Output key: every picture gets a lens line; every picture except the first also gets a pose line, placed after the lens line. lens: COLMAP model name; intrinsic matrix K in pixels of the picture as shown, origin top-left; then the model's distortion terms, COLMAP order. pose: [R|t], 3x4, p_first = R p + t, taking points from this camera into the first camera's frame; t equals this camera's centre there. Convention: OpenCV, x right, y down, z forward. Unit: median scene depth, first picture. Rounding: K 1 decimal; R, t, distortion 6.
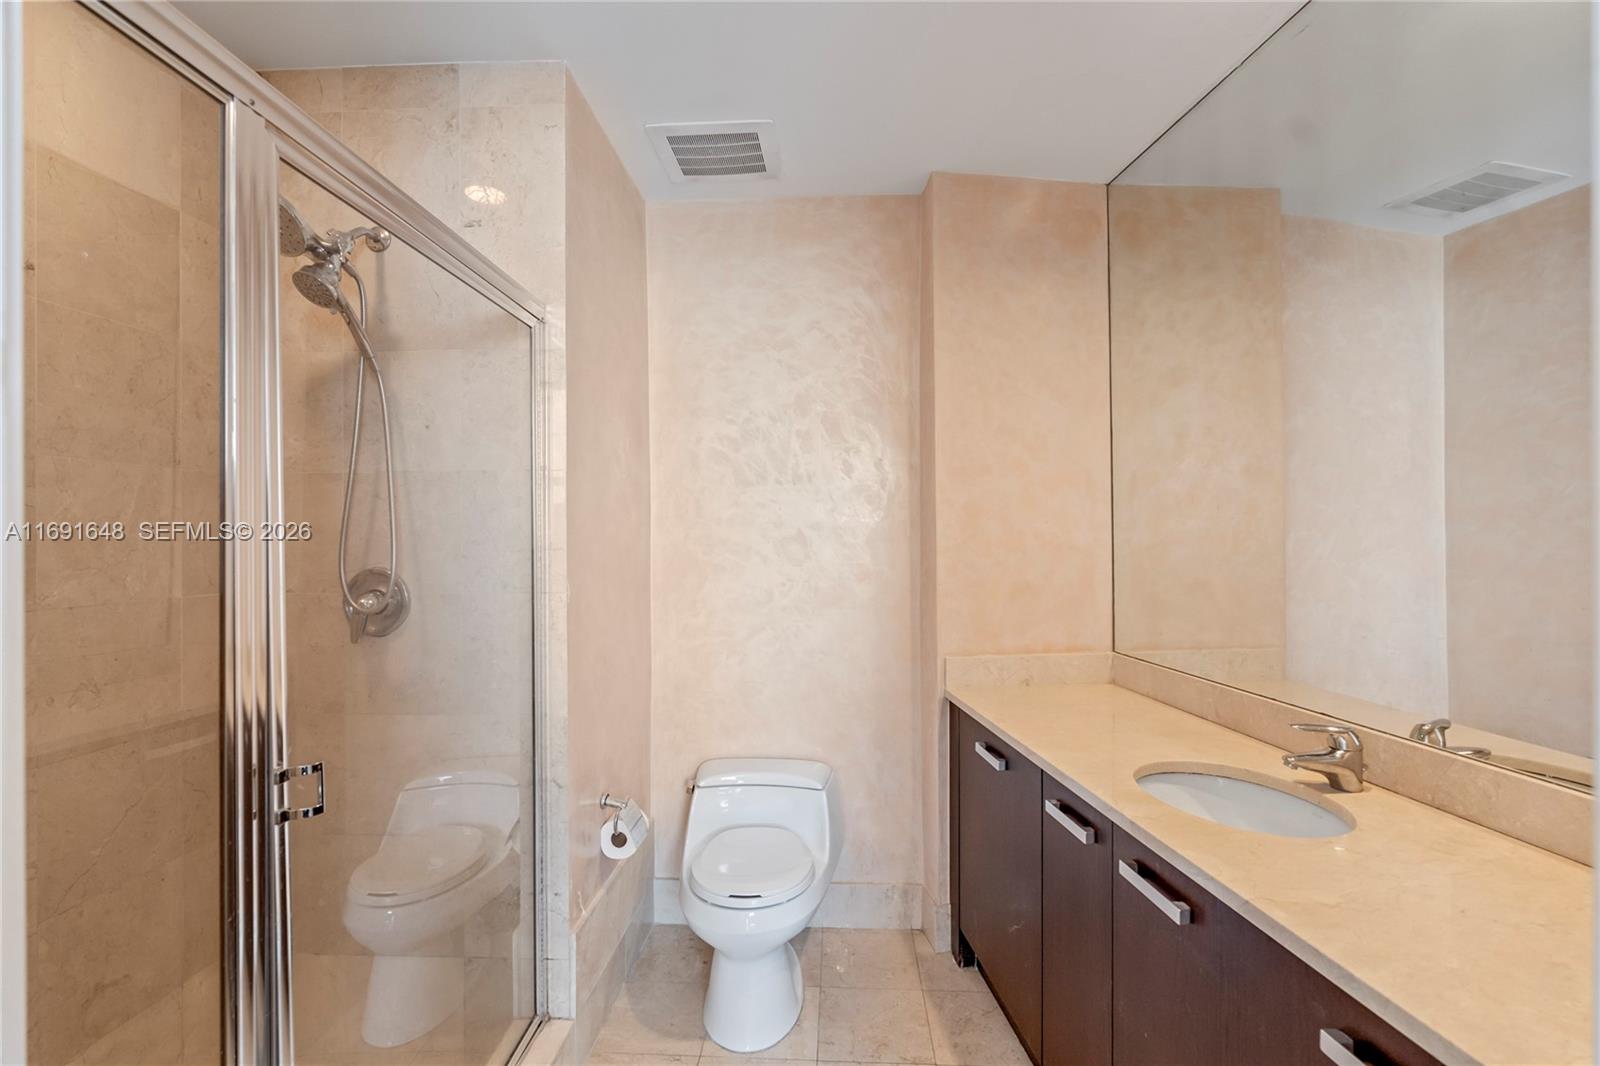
lens RADIAL K [[720.6, 0, 794.7], [0, 720.6, 529.1], [0, 0, 1]] dist [-0.004143, 0.001945]
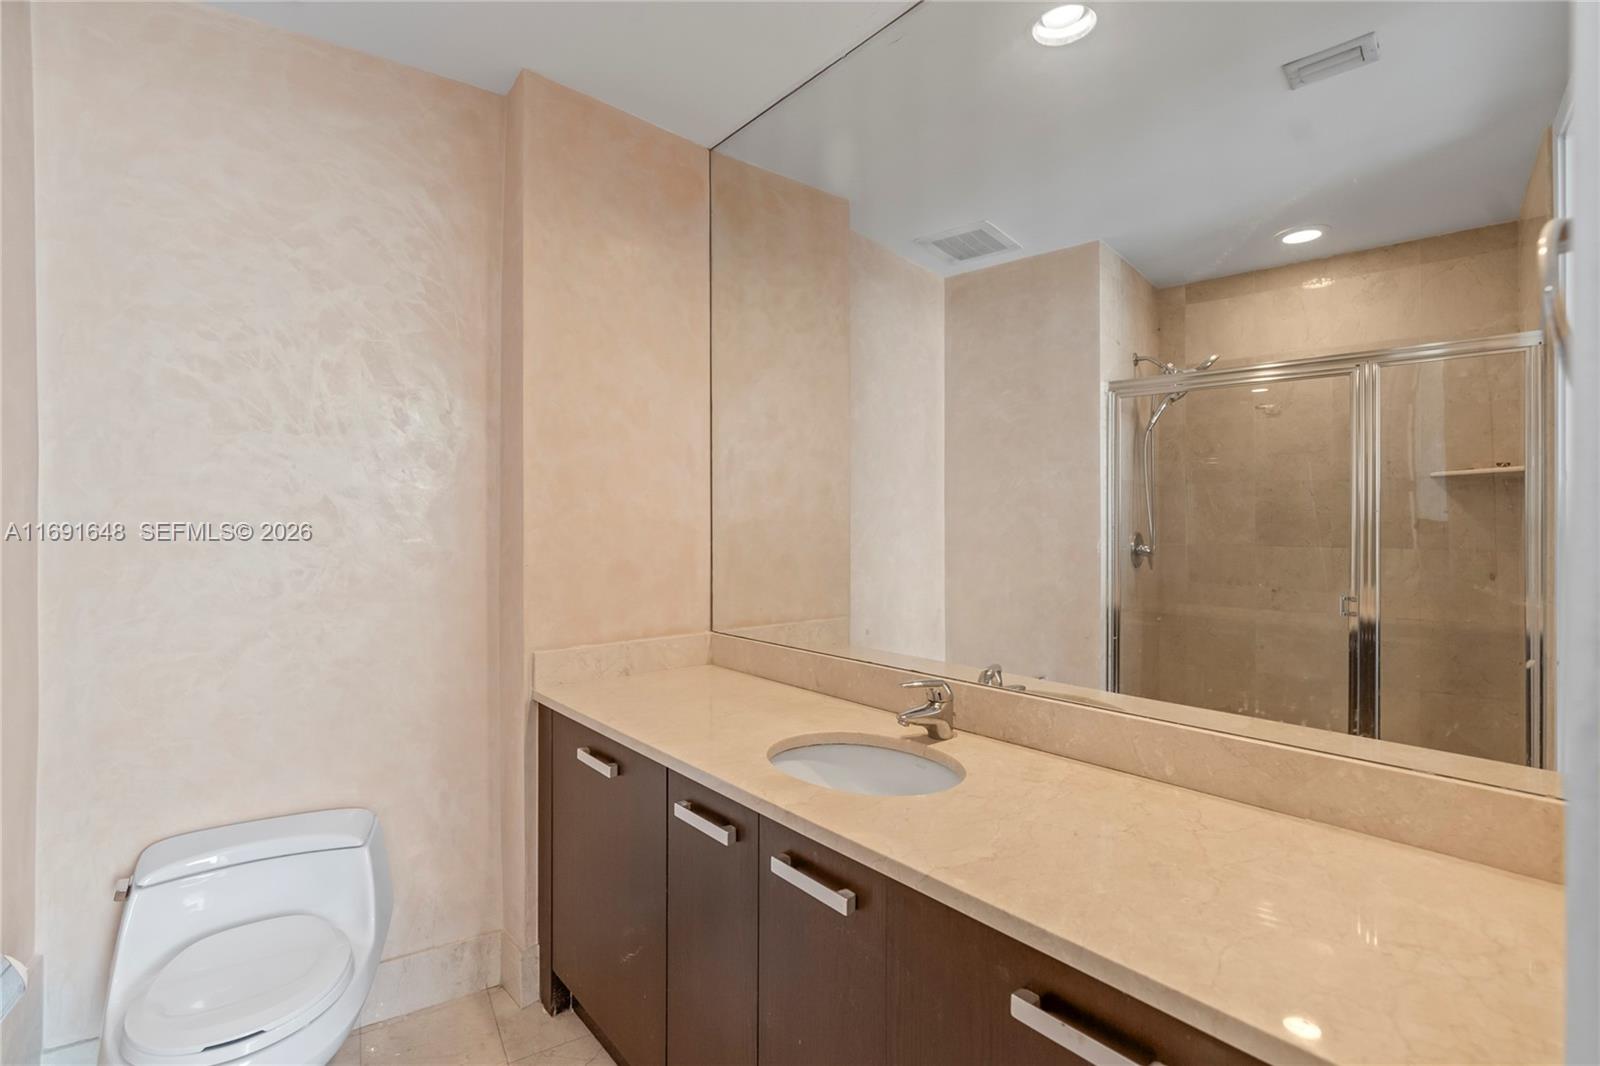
lens RADIAL K [[720.6, 0, 794.7], [0, 720.6, 529.1], [0, 0, 1]] dist [-0.004143, 0.001945]
pose [[0.820093, 0.007126, 0.572186, -0.023078], [-0.012698, 0.999903, 0.005747, 0.025594], [-0.572089, -0.011979, 0.820104, 0.139779]]
